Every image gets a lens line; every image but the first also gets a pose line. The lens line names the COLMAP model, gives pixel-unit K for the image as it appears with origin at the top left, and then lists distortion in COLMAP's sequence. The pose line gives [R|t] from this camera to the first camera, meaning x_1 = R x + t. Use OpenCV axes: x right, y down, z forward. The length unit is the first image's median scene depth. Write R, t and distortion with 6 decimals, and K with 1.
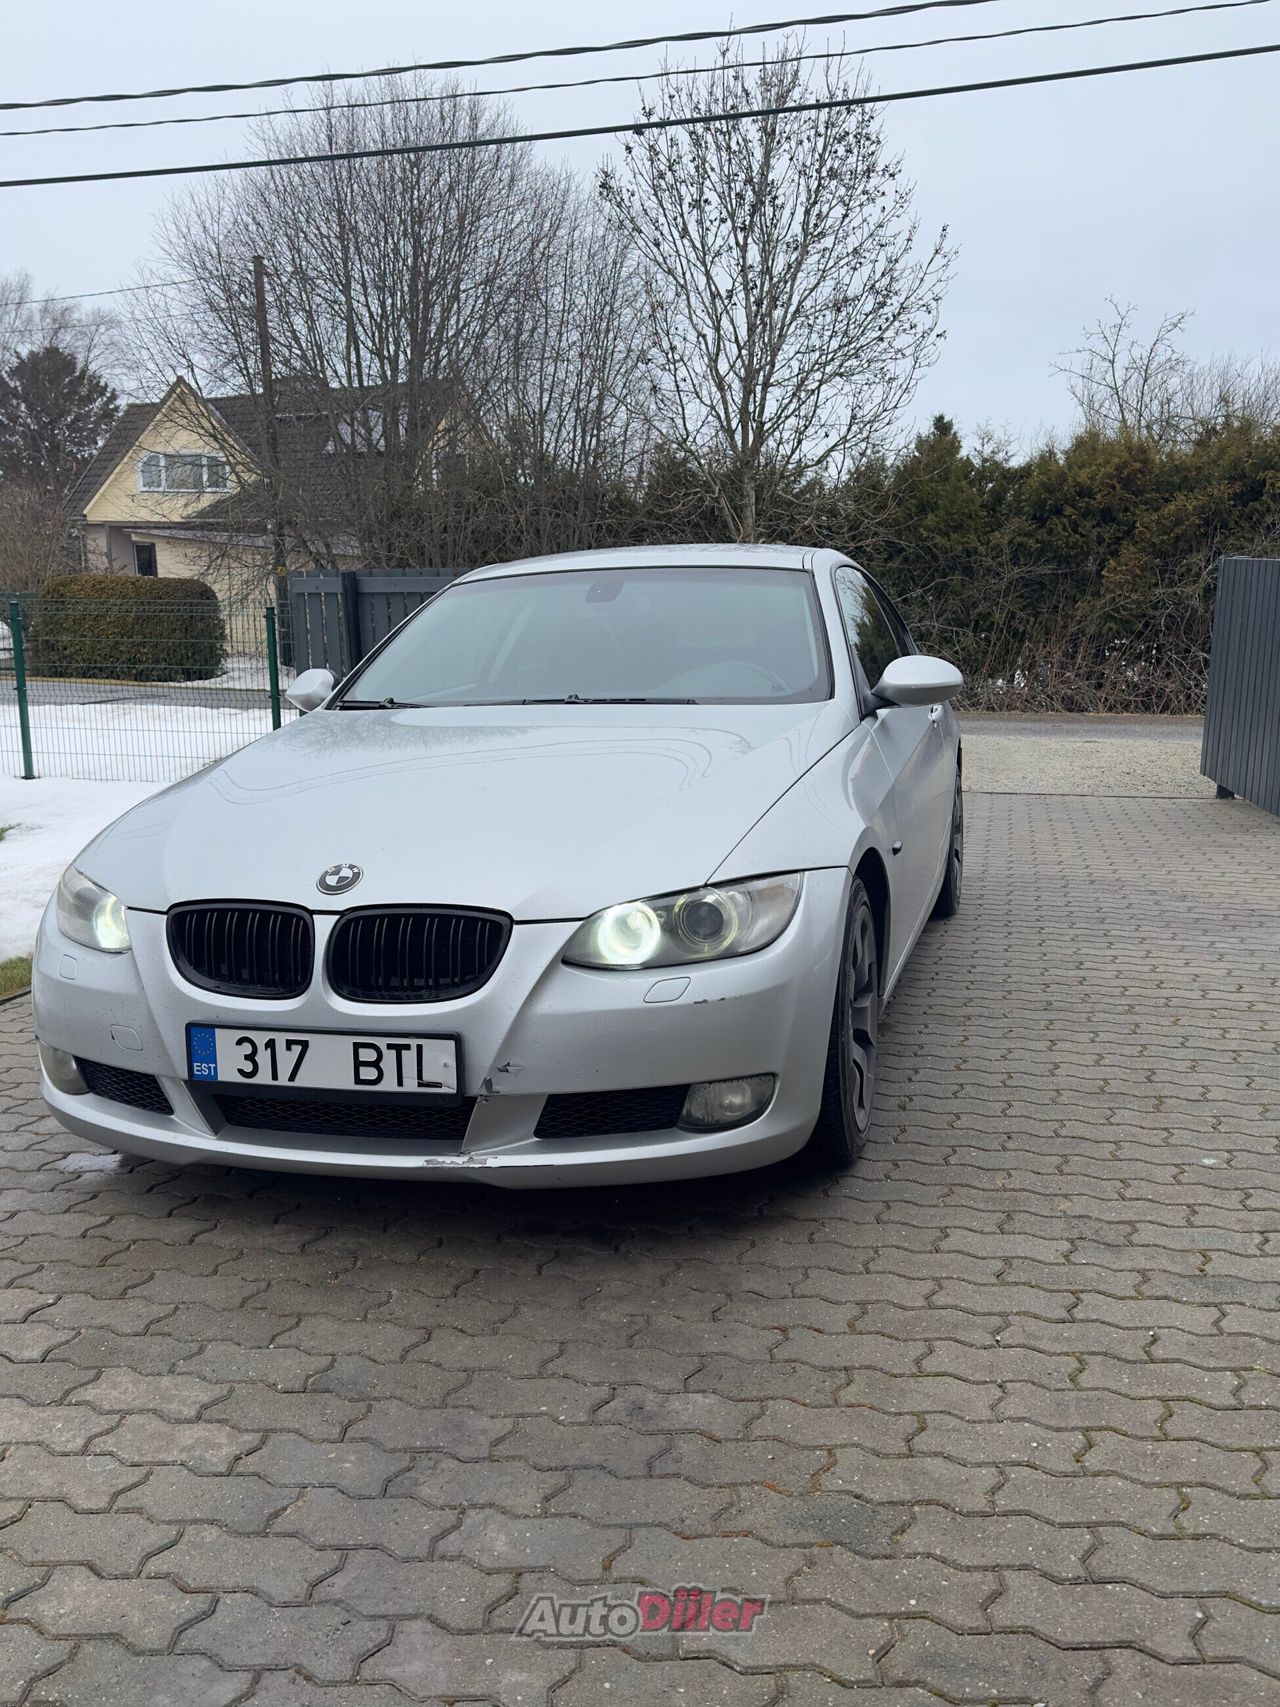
lens RADIAL K [[1519.9, 0, 639.7], [0, 1519.9, 867.0], [0, 0, 1]] dist [0.007305, -0.019530]
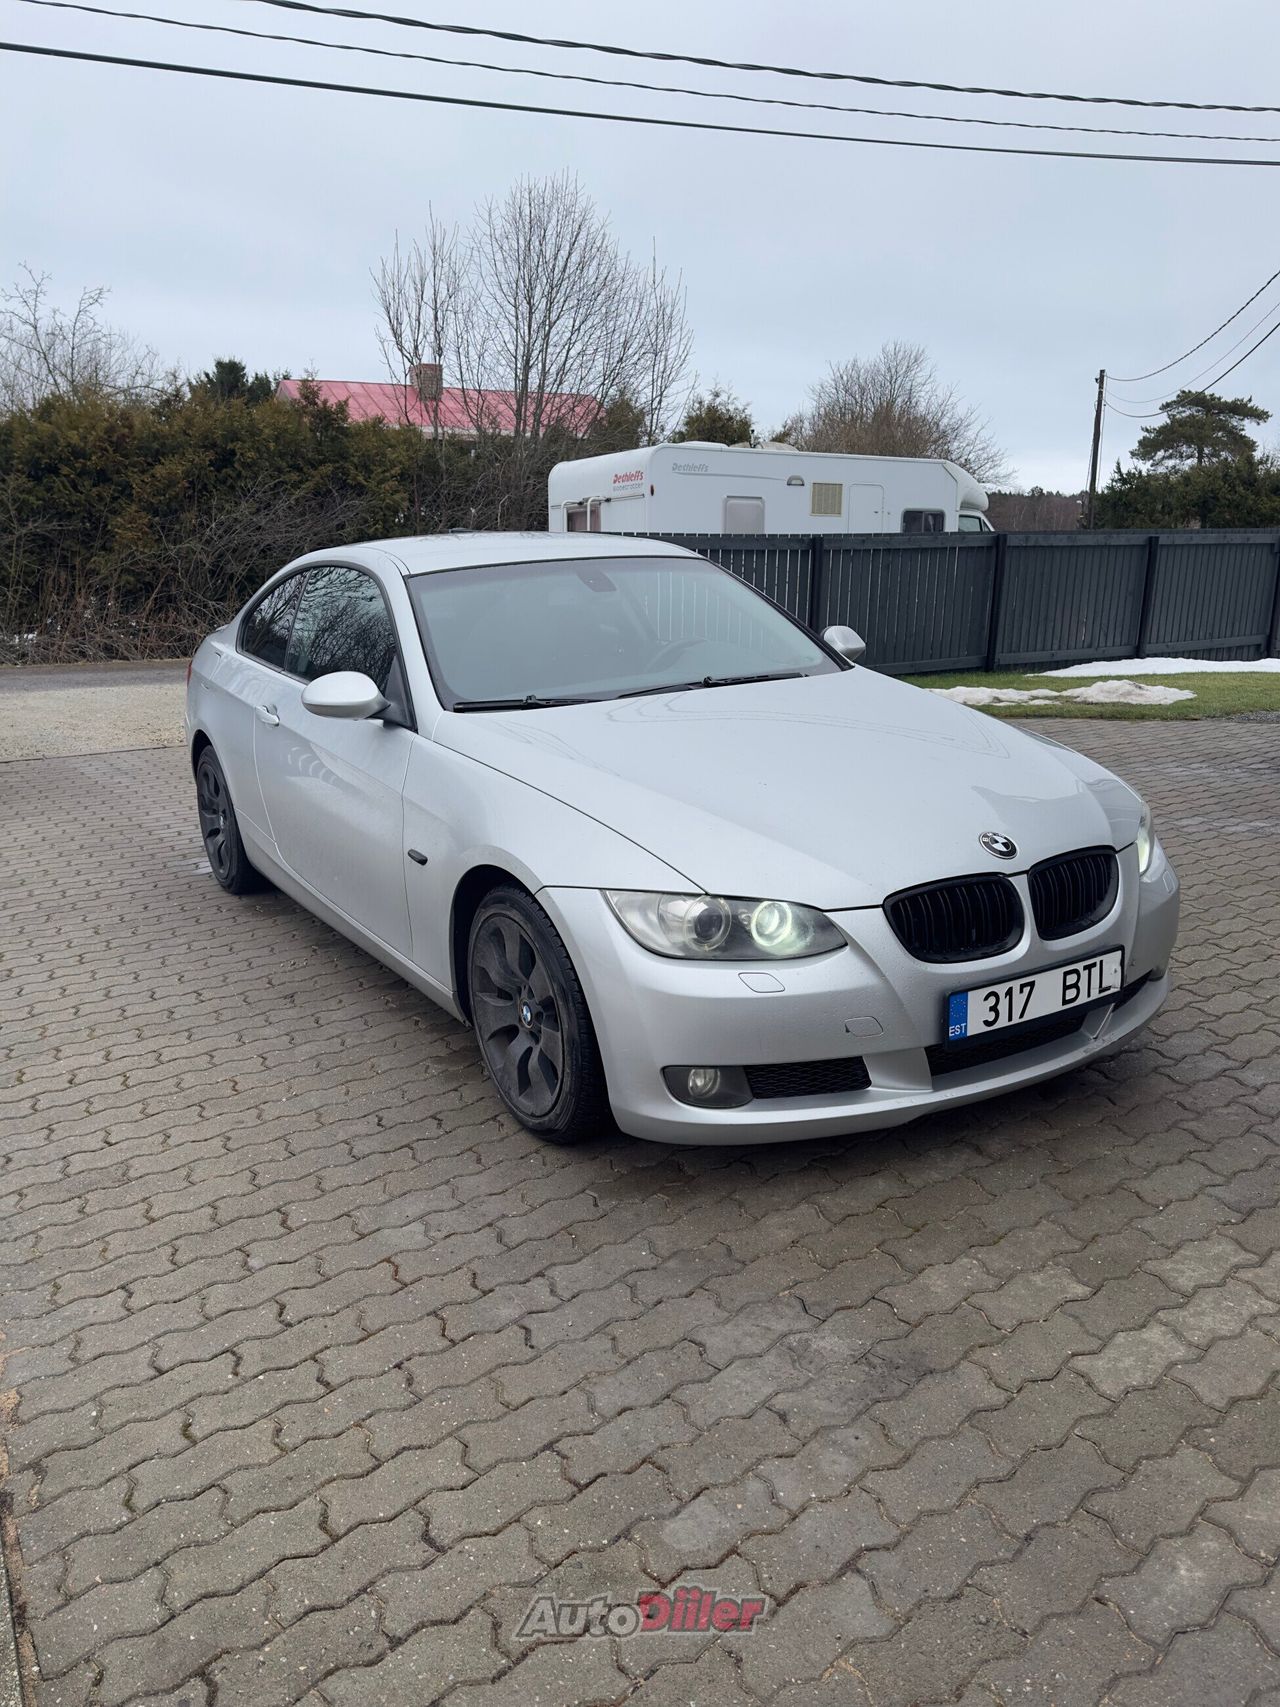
lens RADIAL K [[1340.2, 0, 642.8], [0, 1340.2, 853.5], [0, 0, 1]] dist [0.010019, -0.000783]
pose [[0.689406, -0.166301, 0.705027, -1.137813], [0.129483, 0.985906, 0.105940, -0.135344], [-0.712708, 0.018254, 0.701223, 0.458563]]
